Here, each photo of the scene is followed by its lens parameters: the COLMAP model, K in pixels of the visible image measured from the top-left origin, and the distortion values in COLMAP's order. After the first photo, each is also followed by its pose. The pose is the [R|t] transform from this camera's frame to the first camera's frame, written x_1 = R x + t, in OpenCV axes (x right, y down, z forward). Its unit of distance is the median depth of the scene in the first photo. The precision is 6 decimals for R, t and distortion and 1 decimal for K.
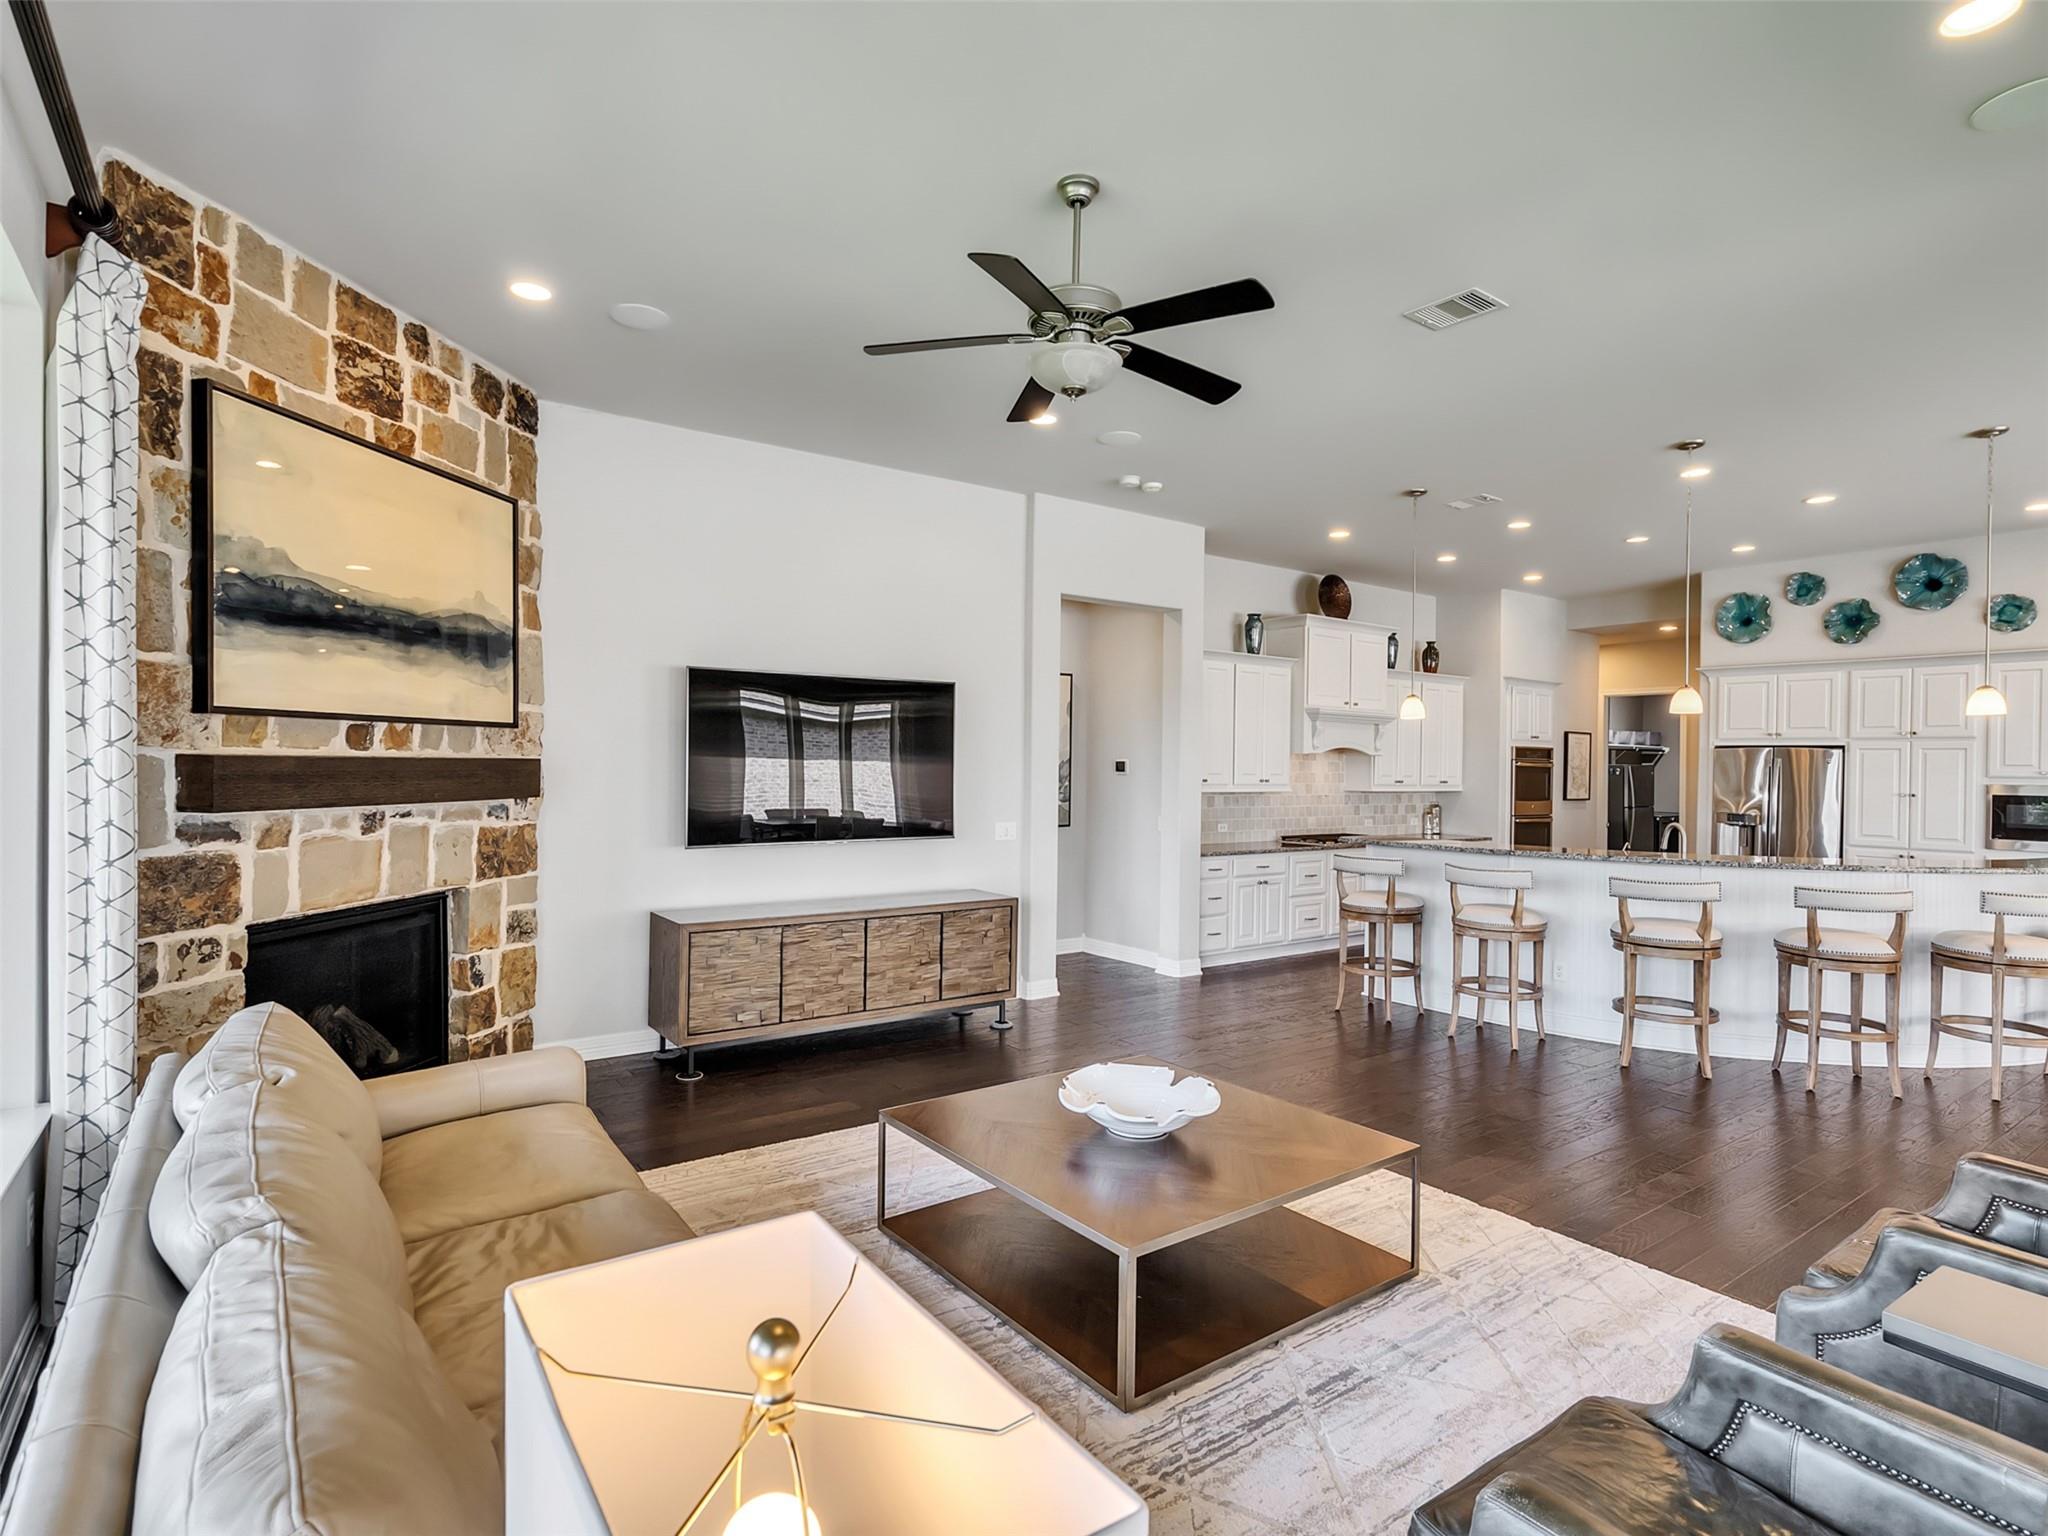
lens RADIAL K [[1046.5, 0, 1004.5], [0, 1046.5, 767.4], [0, 0, 1]] dist [-0.008826, 0.006112]
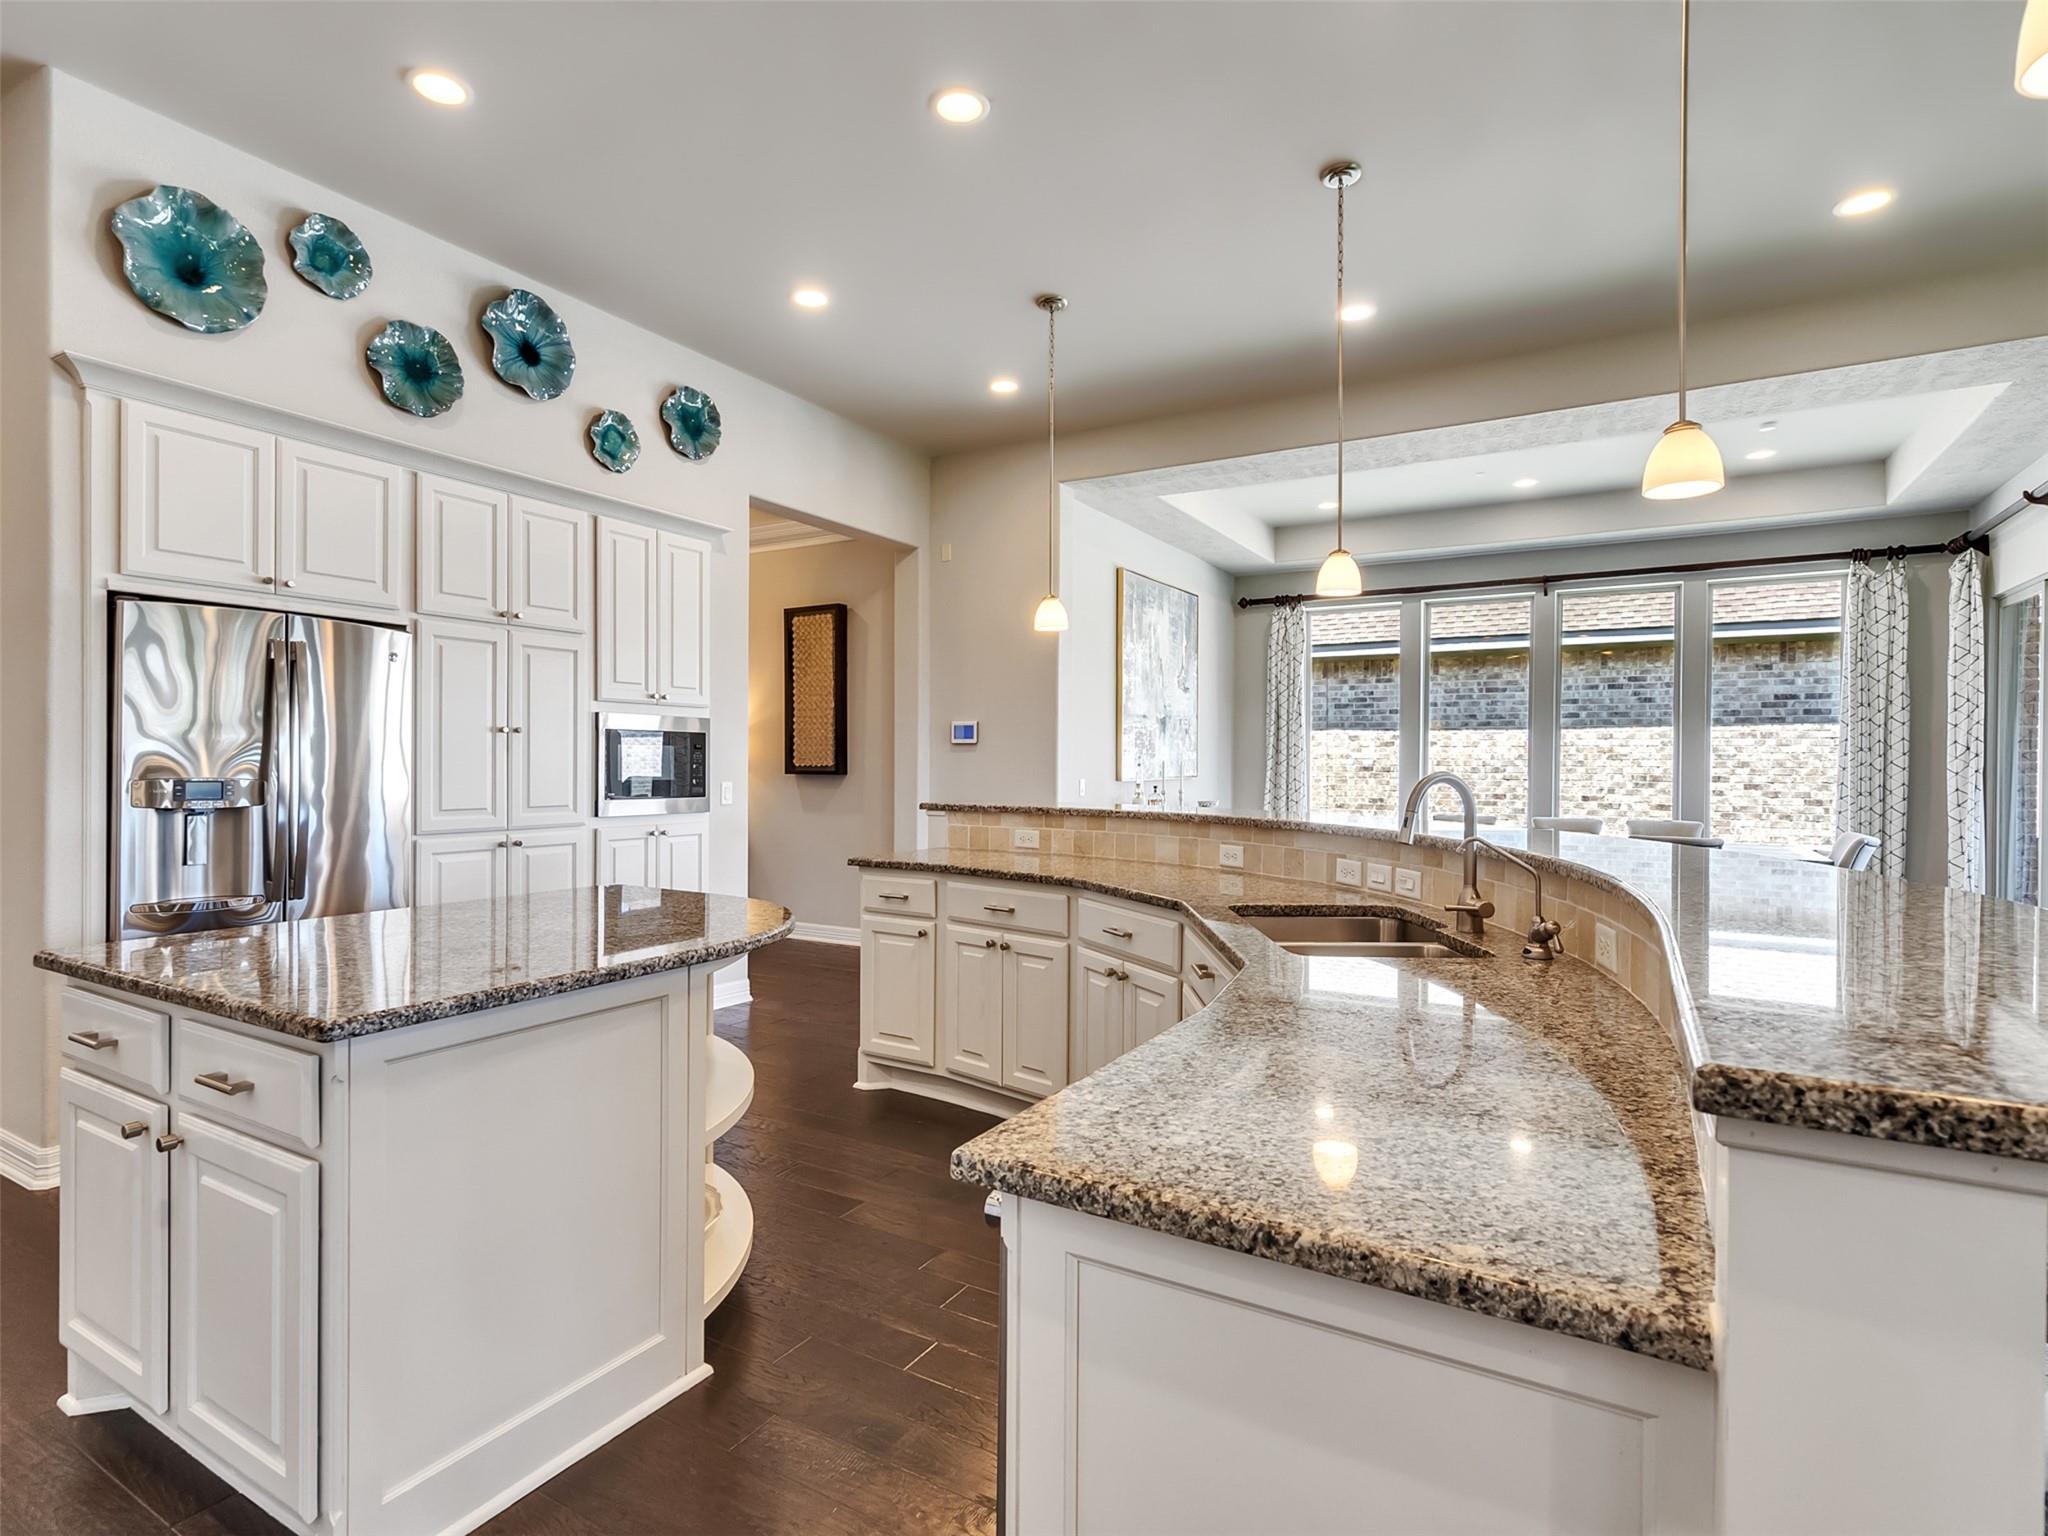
lens RADIAL K [[1046.5, 0, 994.3], [0, 1046.5, 765.0], [0, 0, 1]] dist [-0.008826, 0.006112]
pose [[-0.397716, -0.017798, 0.917336, 0.374556], [-0.007634, 0.999841, 0.016090, 0.047315], [-0.917477, -0.000604, -0.397789, 1.360068]]
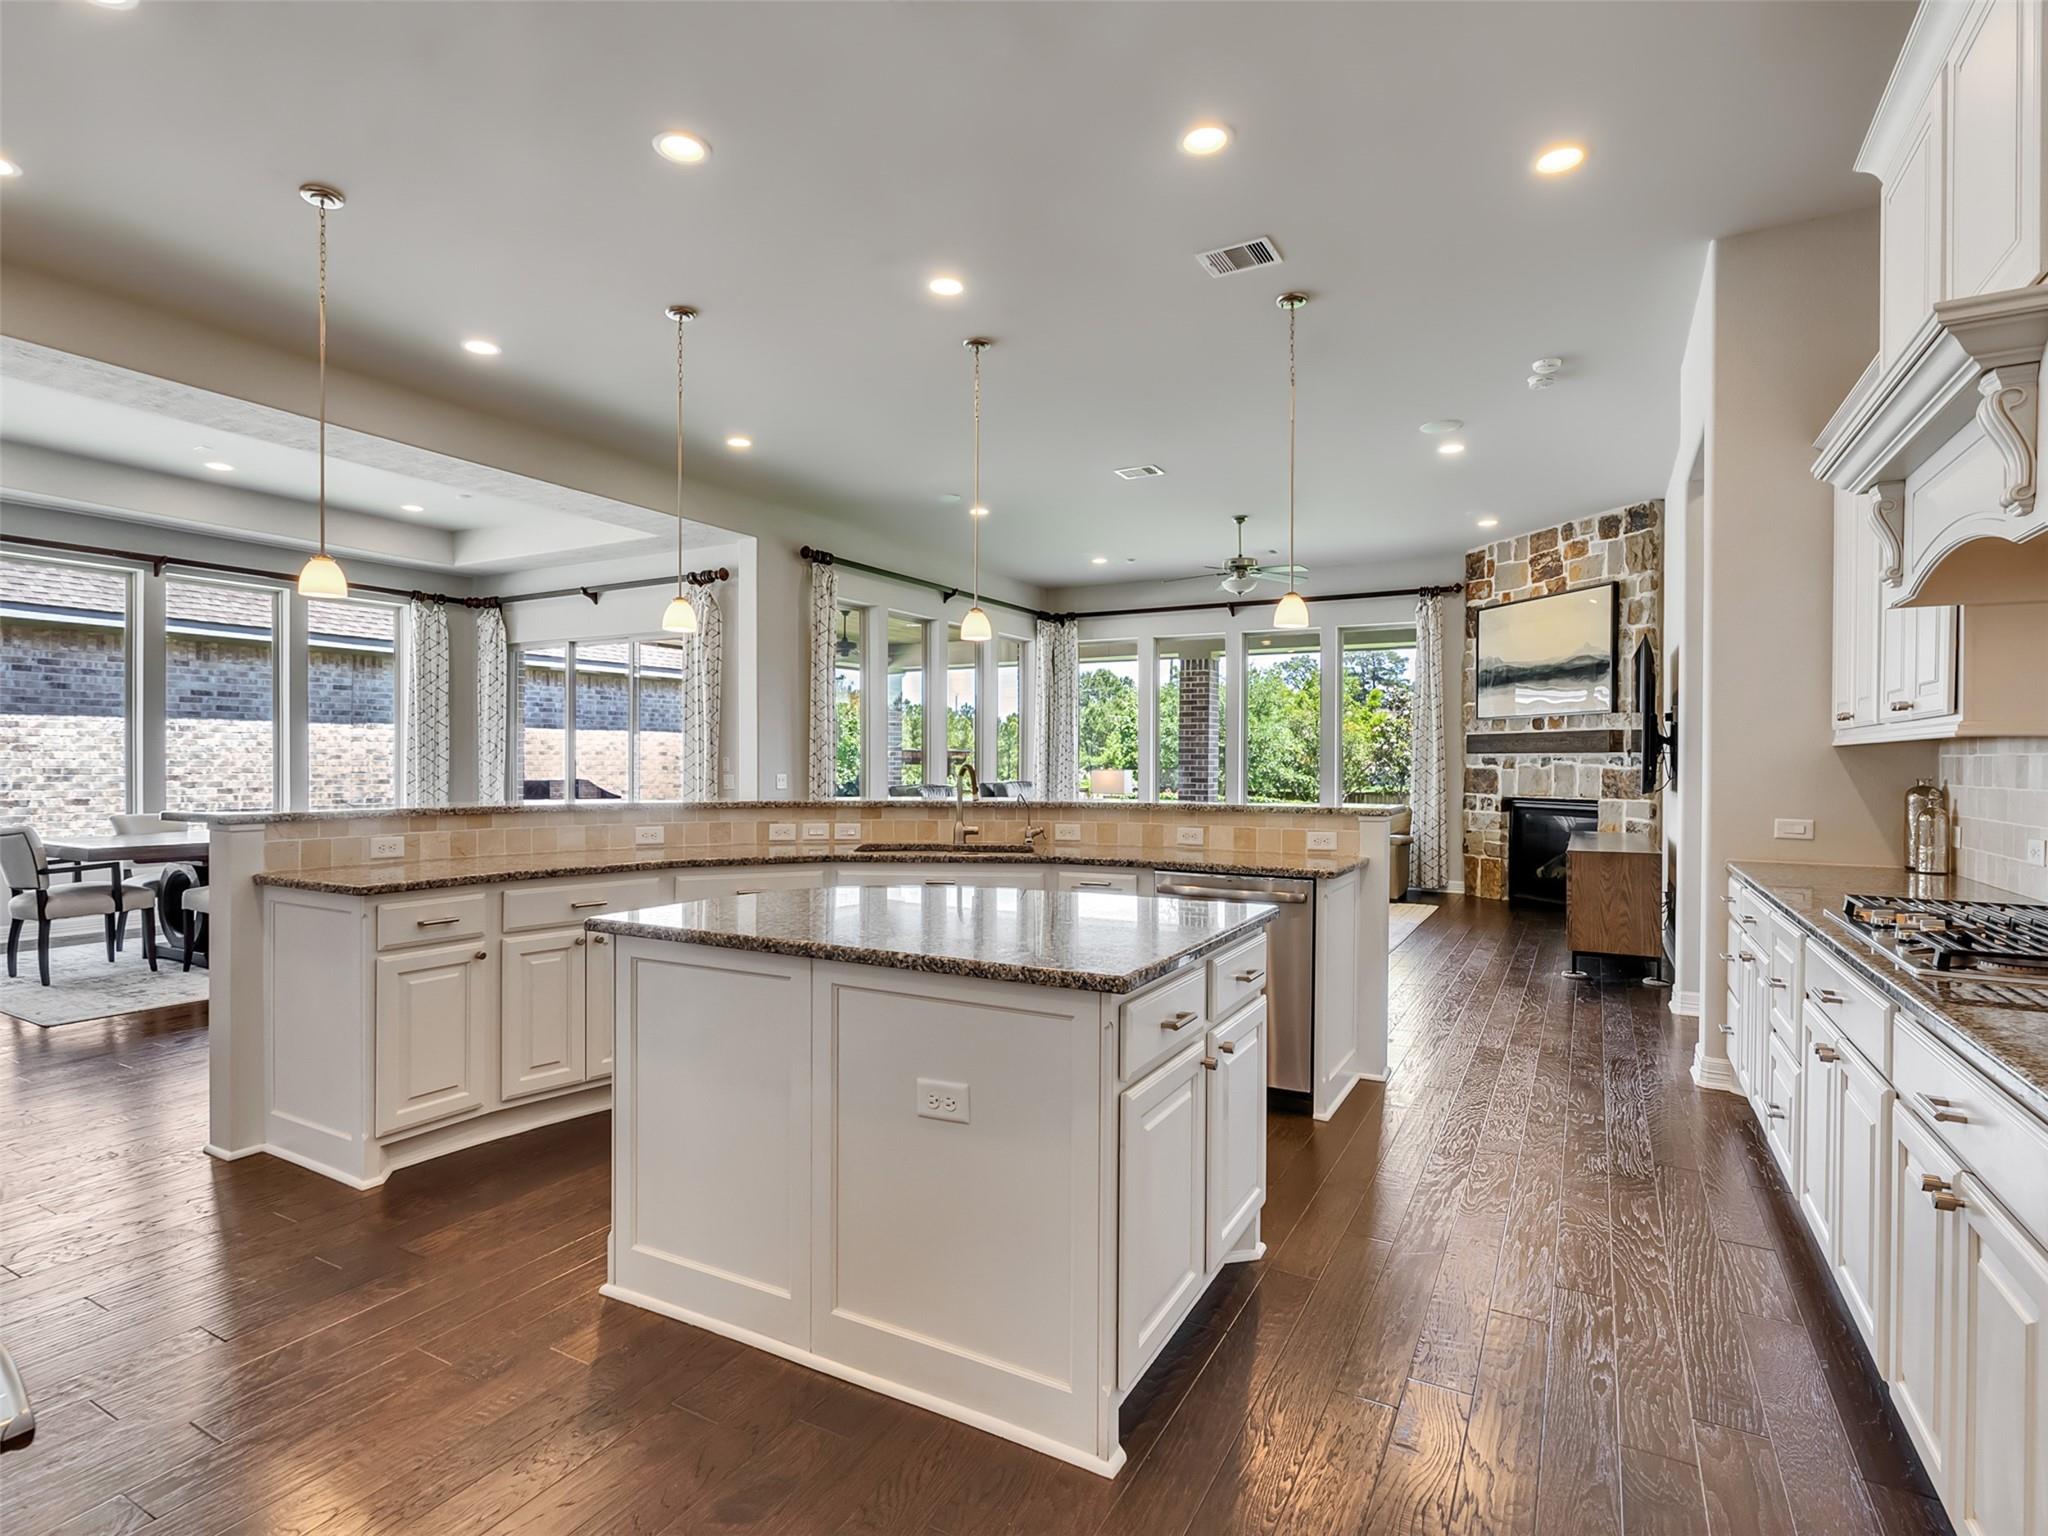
lens RADIAL K [[1046.5, 0, 1002.7], [0, 1046.5, 767.5], [0, 0, 1]] dist [-0.008826, 0.006112]
pose [[-0.905097, -0.014214, -0.424967, 0.984564], [-0.017146, 0.999848, 0.003076, 0.054838], [0.424859, 0.010070, -0.905204, 1.779017]]
